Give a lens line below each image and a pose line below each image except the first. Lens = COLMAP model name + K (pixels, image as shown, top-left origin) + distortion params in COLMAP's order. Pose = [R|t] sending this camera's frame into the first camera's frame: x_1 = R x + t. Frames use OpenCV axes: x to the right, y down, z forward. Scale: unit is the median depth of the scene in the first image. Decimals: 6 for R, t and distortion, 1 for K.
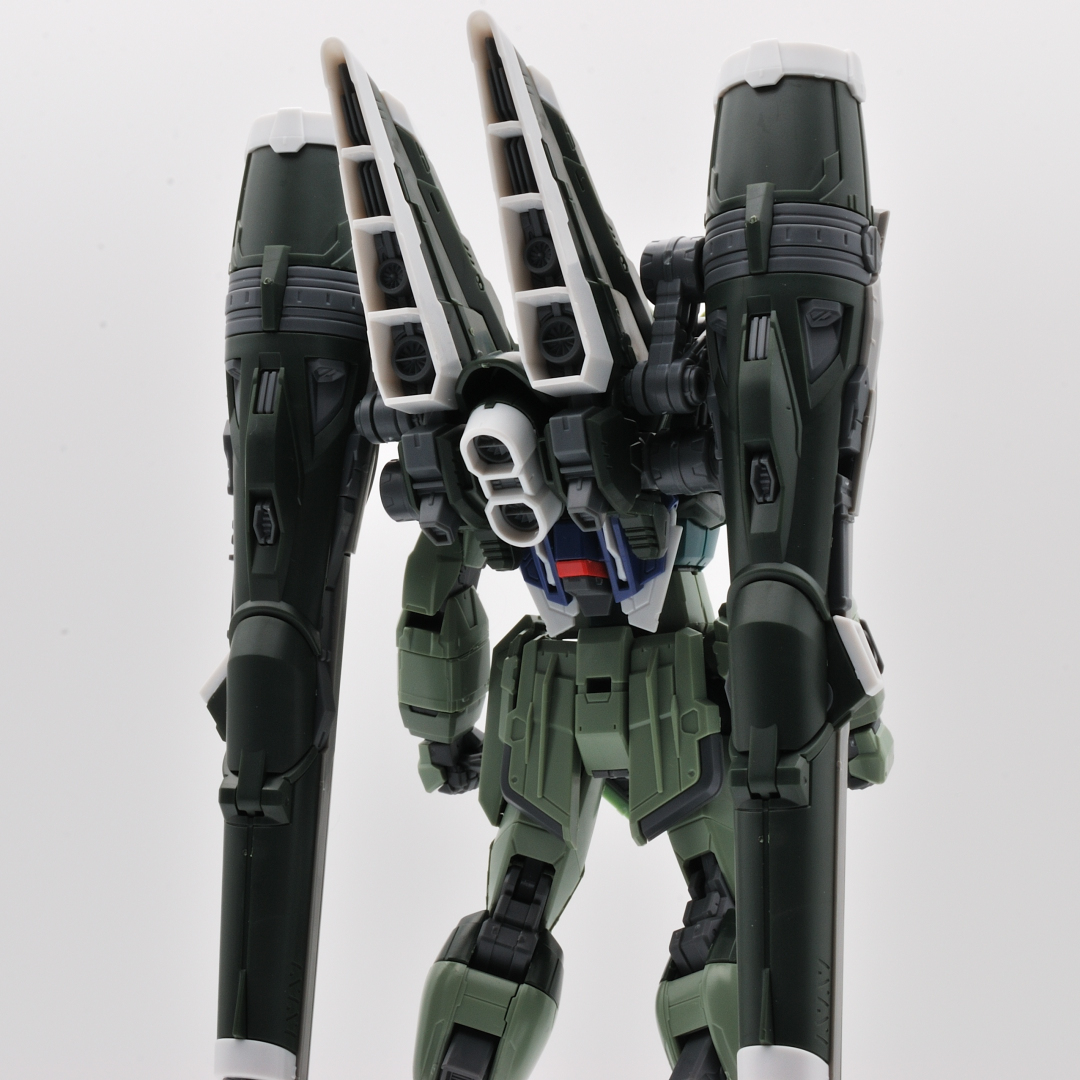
lens RADIAL K [[2875.7, 0, 540.0], [0, 2875.7, 540.0], [0, 0, 1]] dist [-0.048327, 0.840645]
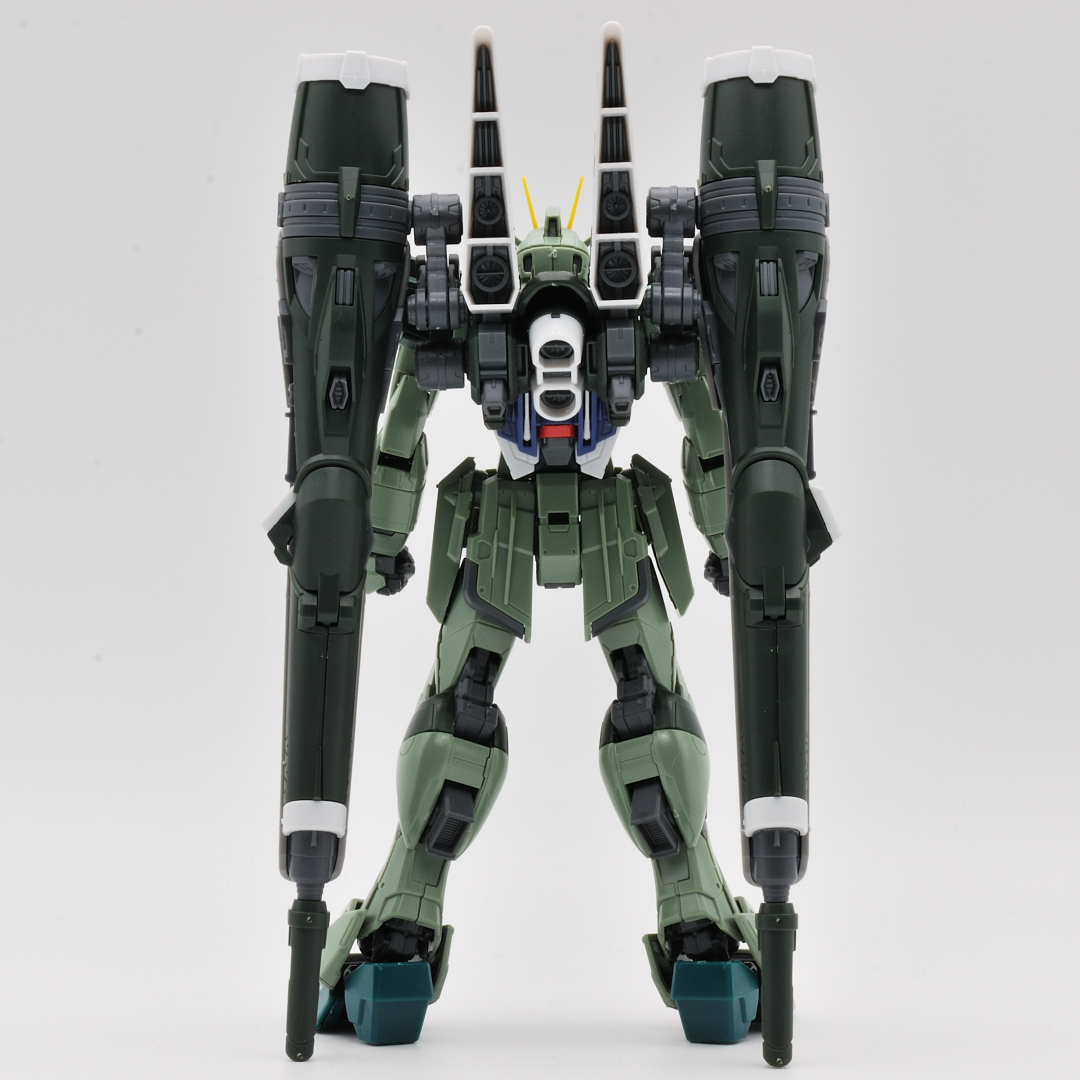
lens RADIAL K [[2875.7, 0, 540.0], [0, 2875.7, 540.0], [0, 0, 1]] dist [-0.048327, 0.840645]
pose [[0.898593, -0.005753, 0.438745, -0.571903], [-0.052175, 0.991419, 0.119858, -0.097724], [-0.435670, -0.130595, 0.890582, -0.157437]]
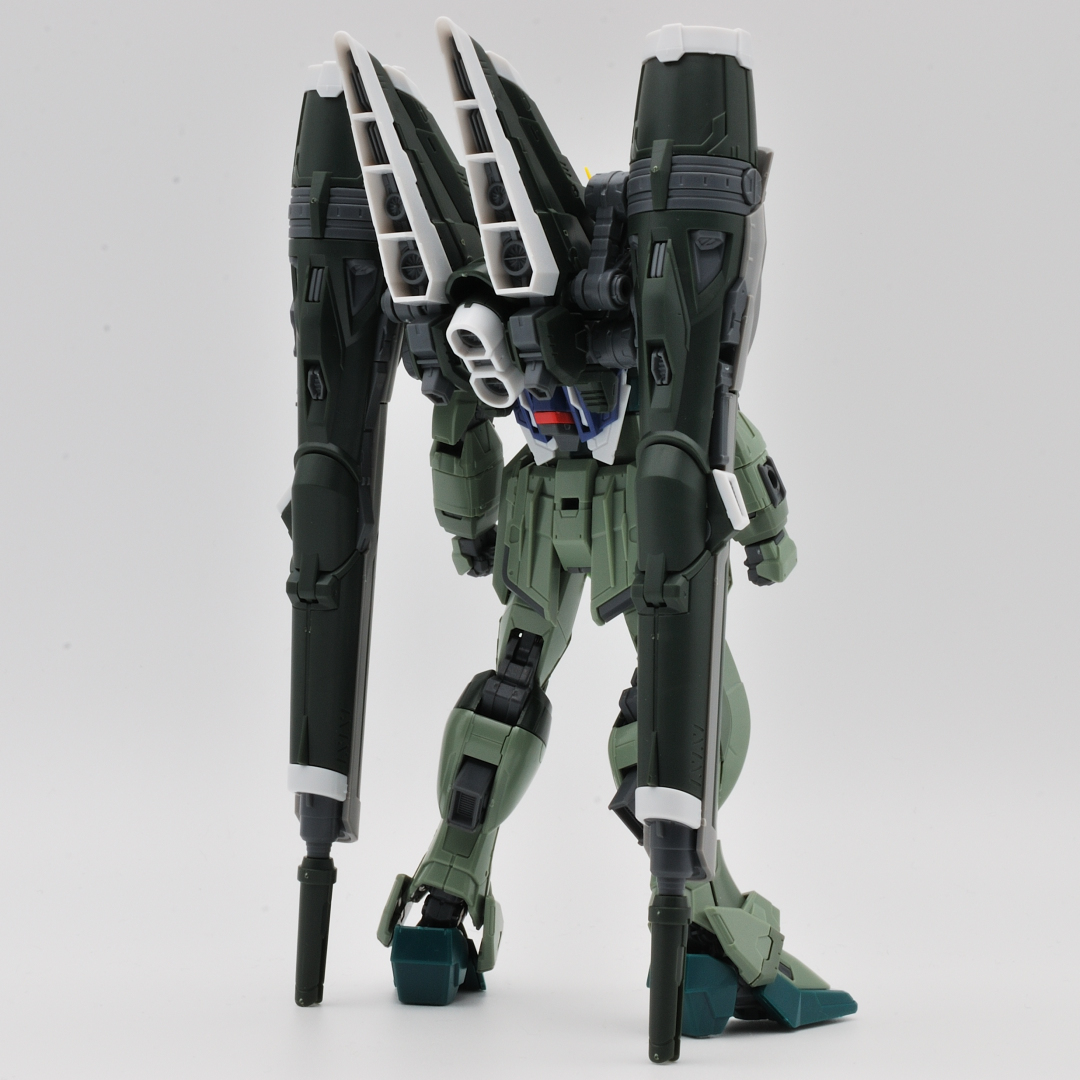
lens RADIAL K [[2875.7, 0, 540.0], [0, 2875.7, 540.0], [0, 0, 1]] dist [-0.048327, 0.840645]
pose [[0.992233, 0.006187, -0.124240, 0.175157], [0.010414, 0.991125, 0.132522, -0.110898], [0.123957, -0.132787, 0.983363, -0.307853]]
